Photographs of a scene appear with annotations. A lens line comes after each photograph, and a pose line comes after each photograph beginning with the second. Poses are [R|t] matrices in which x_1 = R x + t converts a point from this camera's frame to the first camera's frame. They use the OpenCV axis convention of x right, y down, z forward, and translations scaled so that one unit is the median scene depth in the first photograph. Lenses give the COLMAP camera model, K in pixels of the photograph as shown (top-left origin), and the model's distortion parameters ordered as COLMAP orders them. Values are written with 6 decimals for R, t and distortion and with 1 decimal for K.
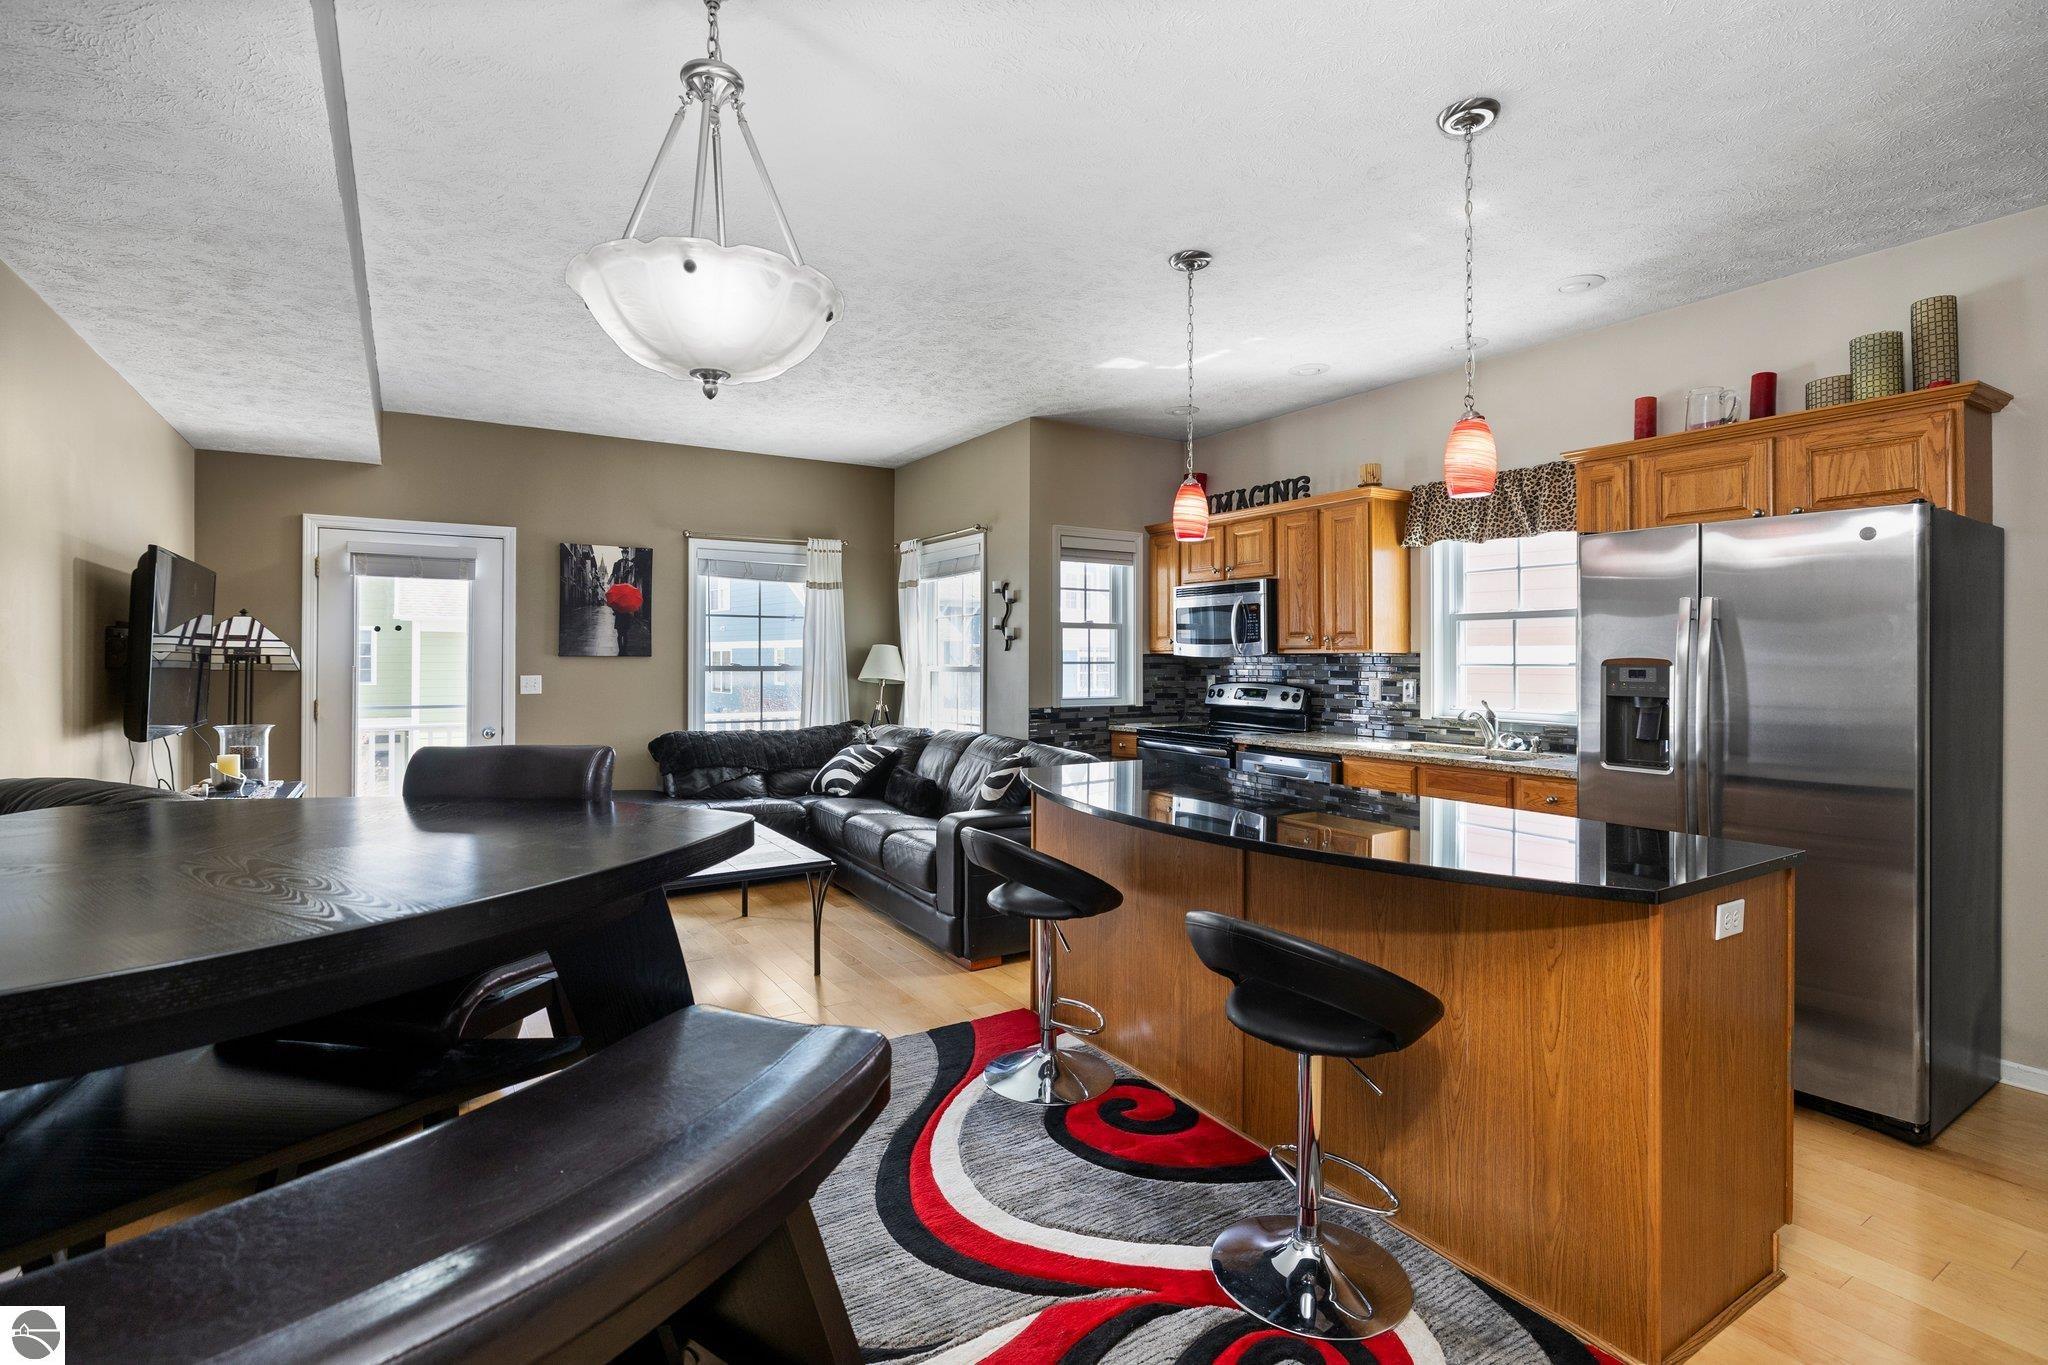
lens RADIAL K [[997.8, 0, 1024.9], [0, 997.8, 644.6], [0, 0, 1]] dist [0.000861, 0.000365]
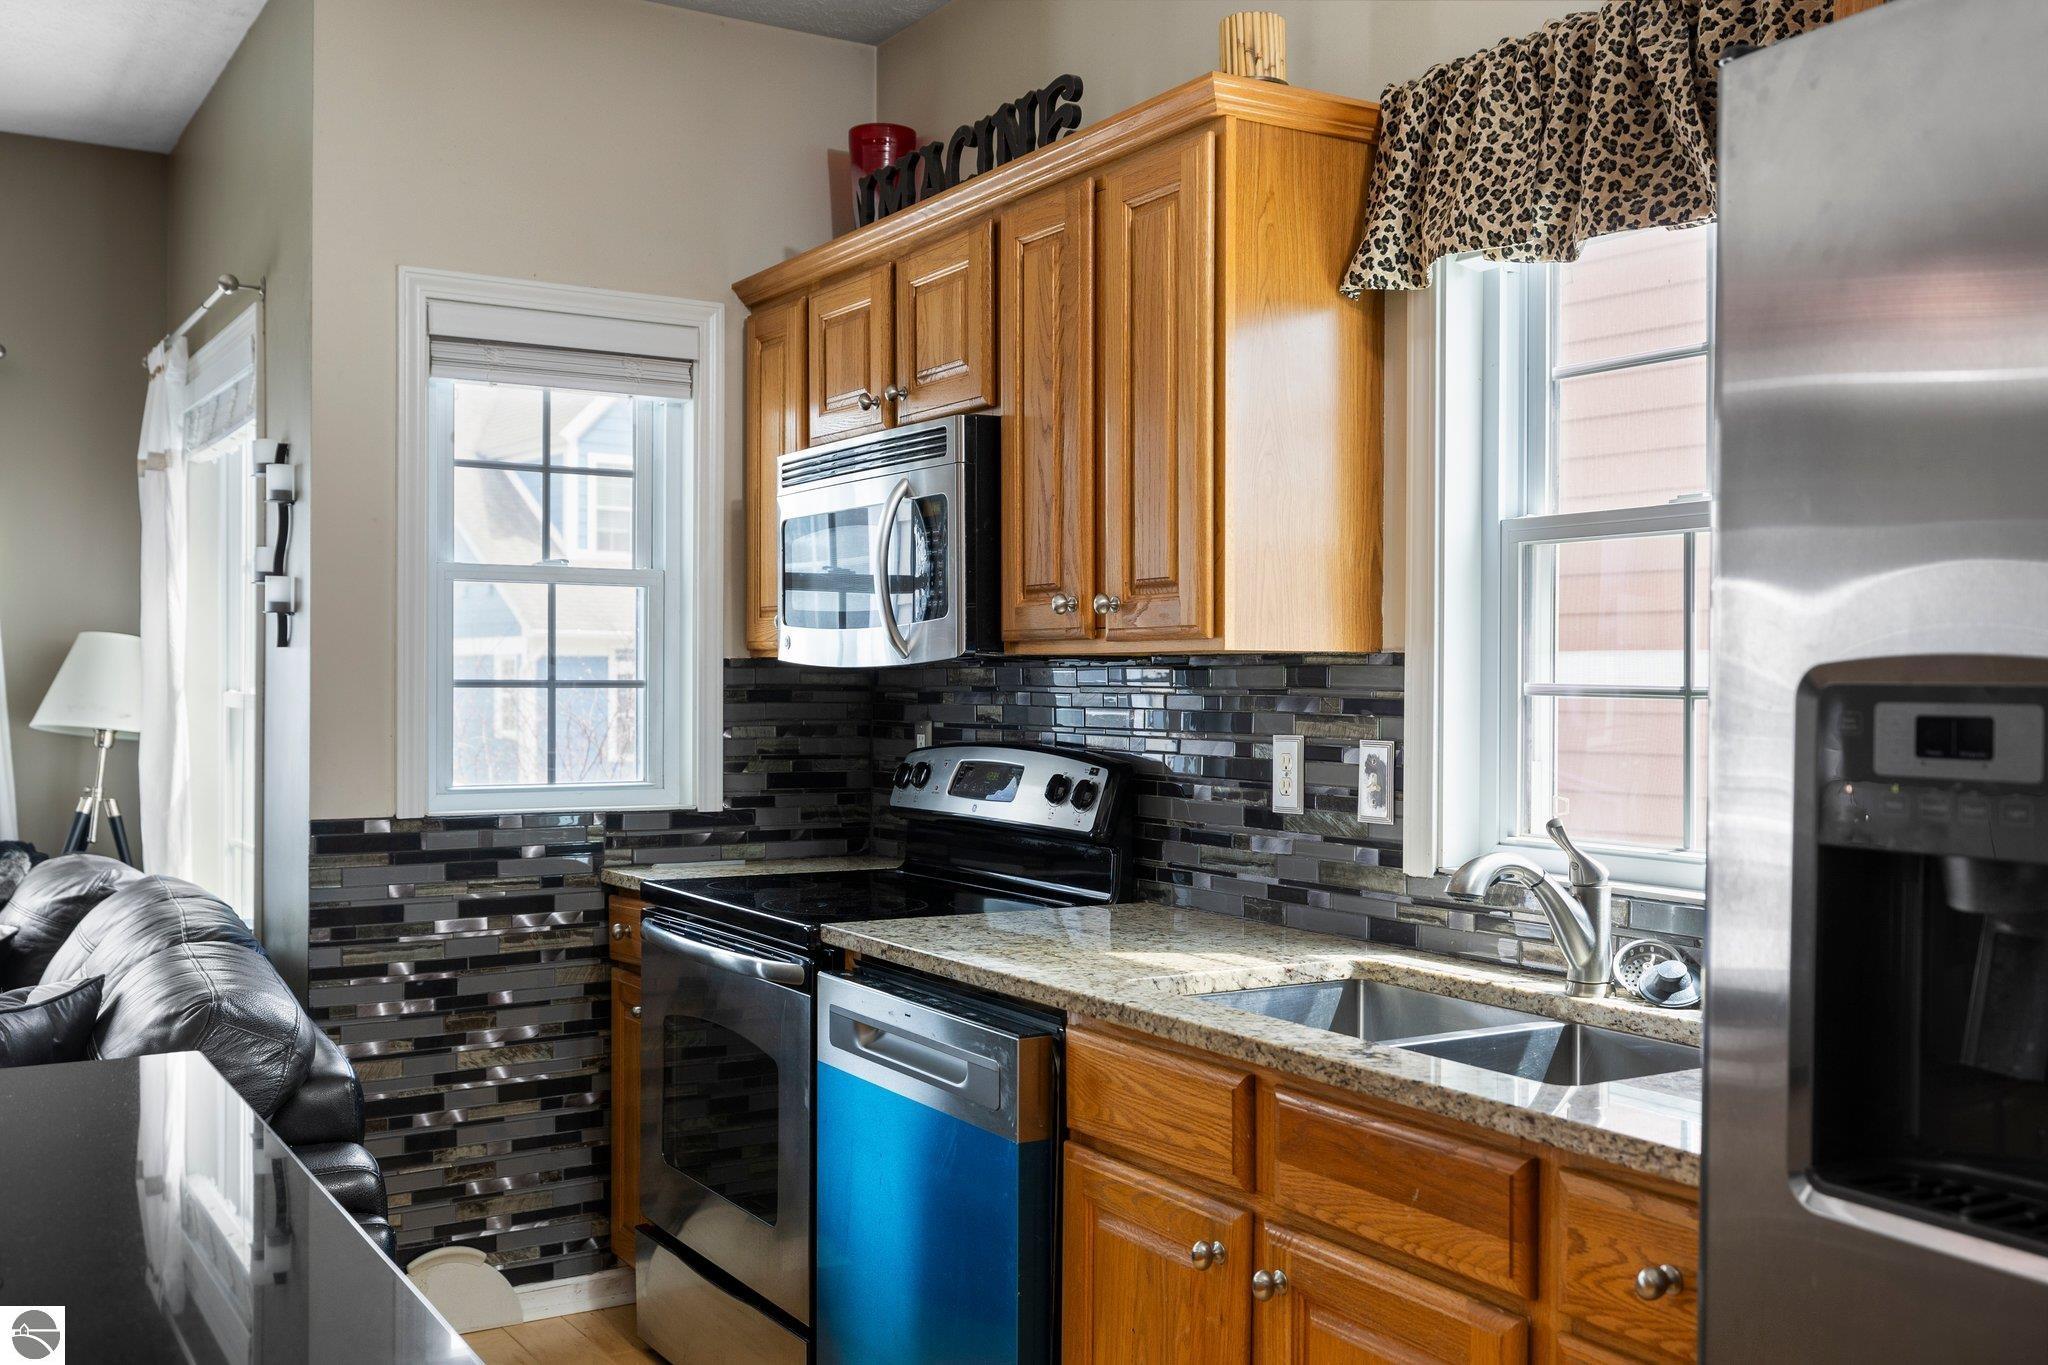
lens RADIAL K [[1940.4, 0, 1023.7], [0, 1940.4, 690.3], [0, 0, 1]] dist [-0.012069, 0.000000]
pose [[0.999592, 0.003830, -0.028290, 0.275084], [-0.003318, 0.999830, 0.018118, 0.008812], [0.028354, -0.018017, 0.999436, 0.387622]]
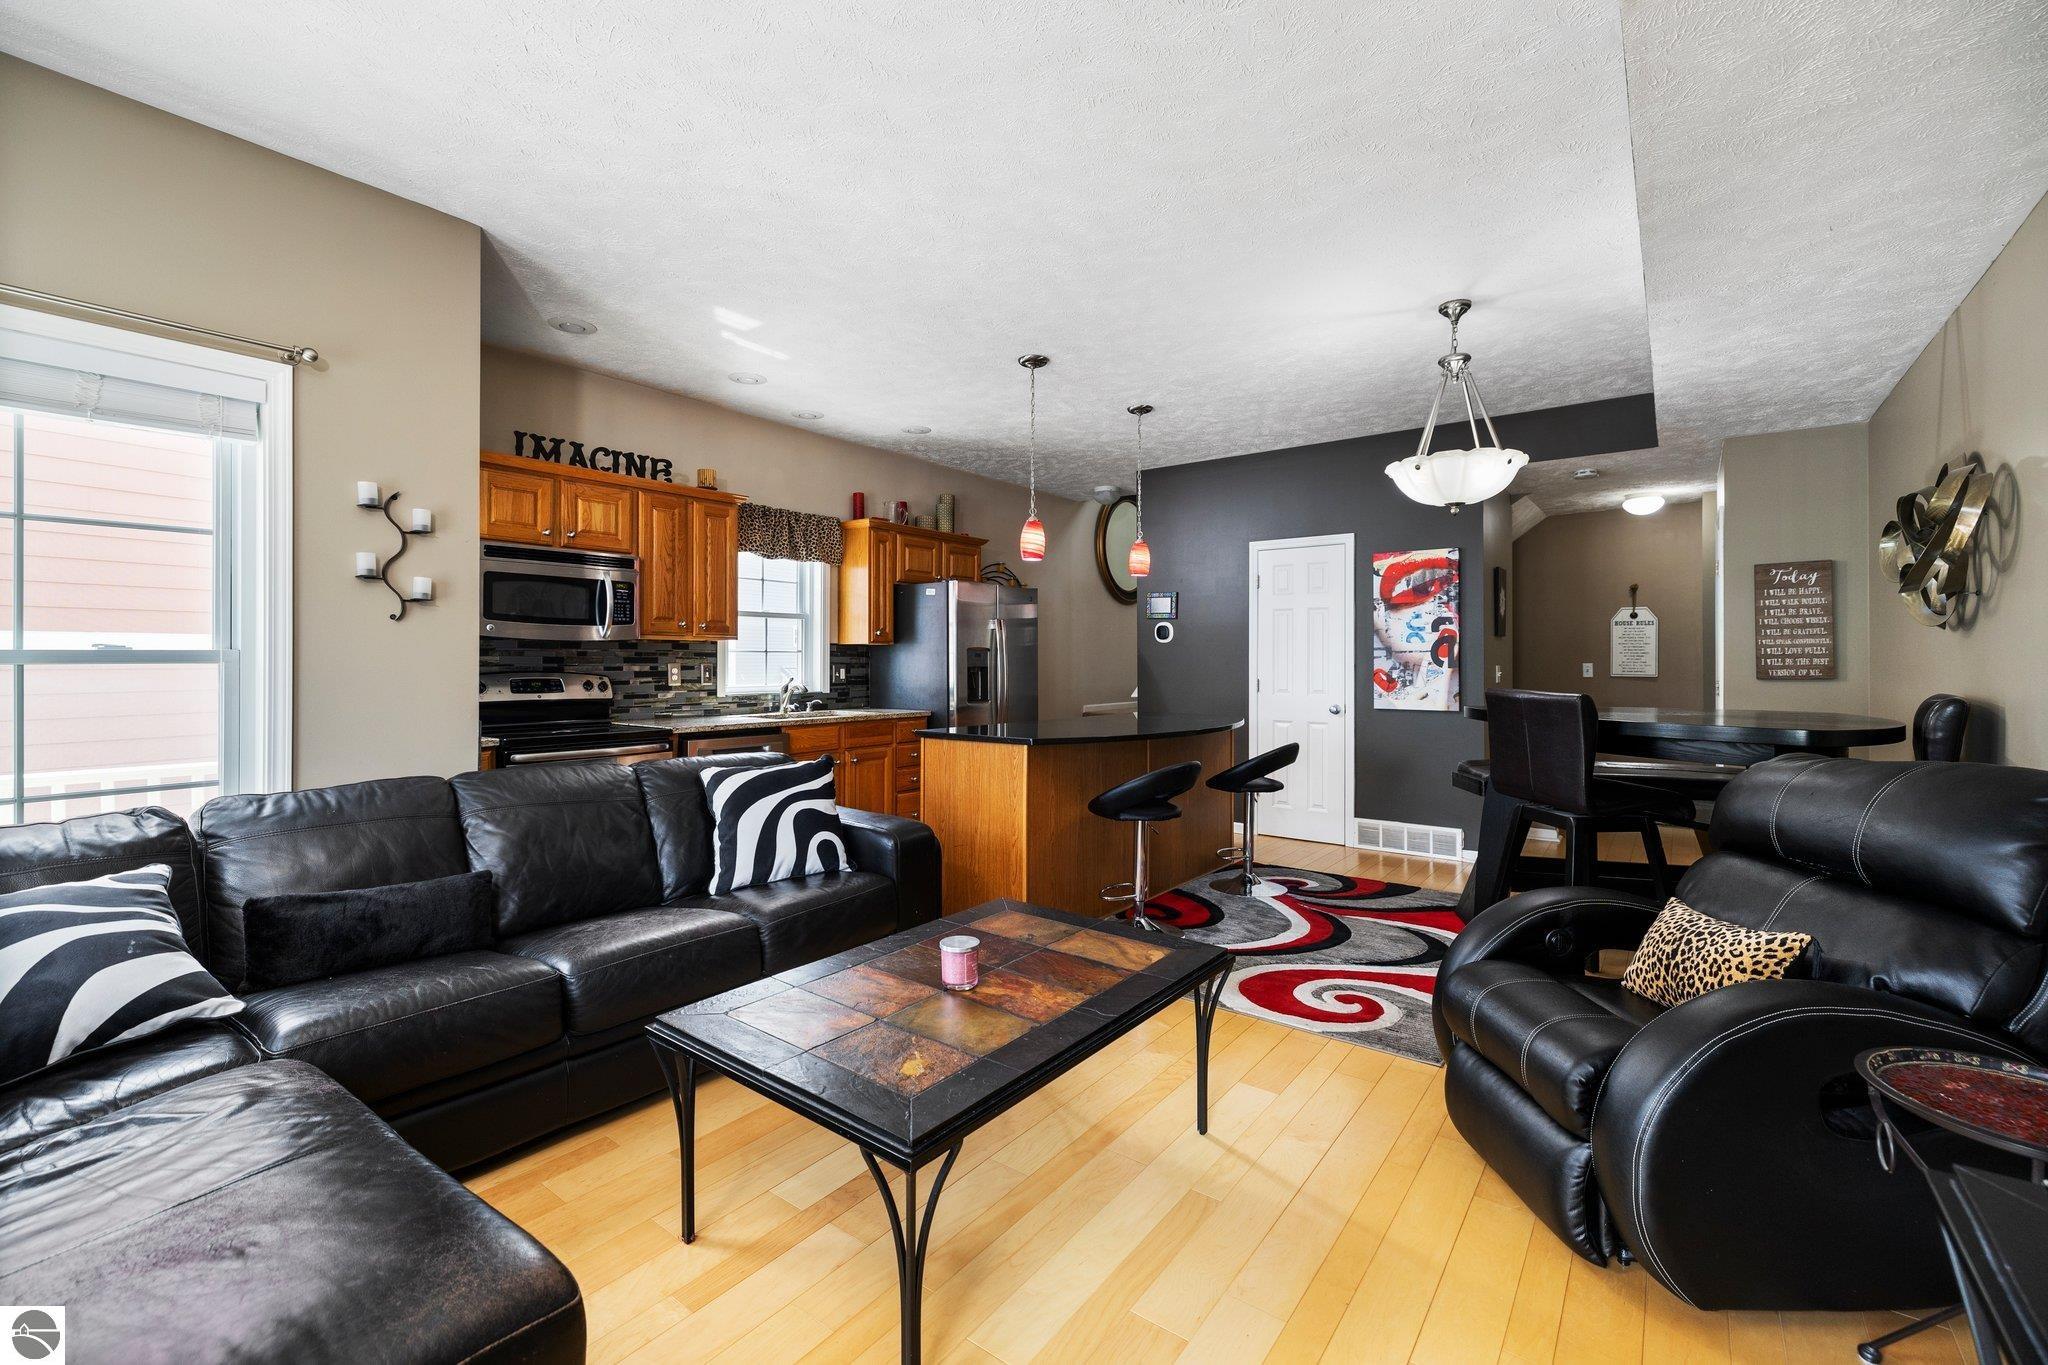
lens RADIAL K [[870.5, 0, 1019.0], [0, 870.5, 663.7], [0, 0, 1]] dist [-0.000990, -0.000028]
pose [[-0.345077, -0.011026, 0.938510, -0.630410], [-0.020792, 0.999775, 0.004101, 0.021500], [-0.938344, -0.018099, -0.345229, 0.935882]]
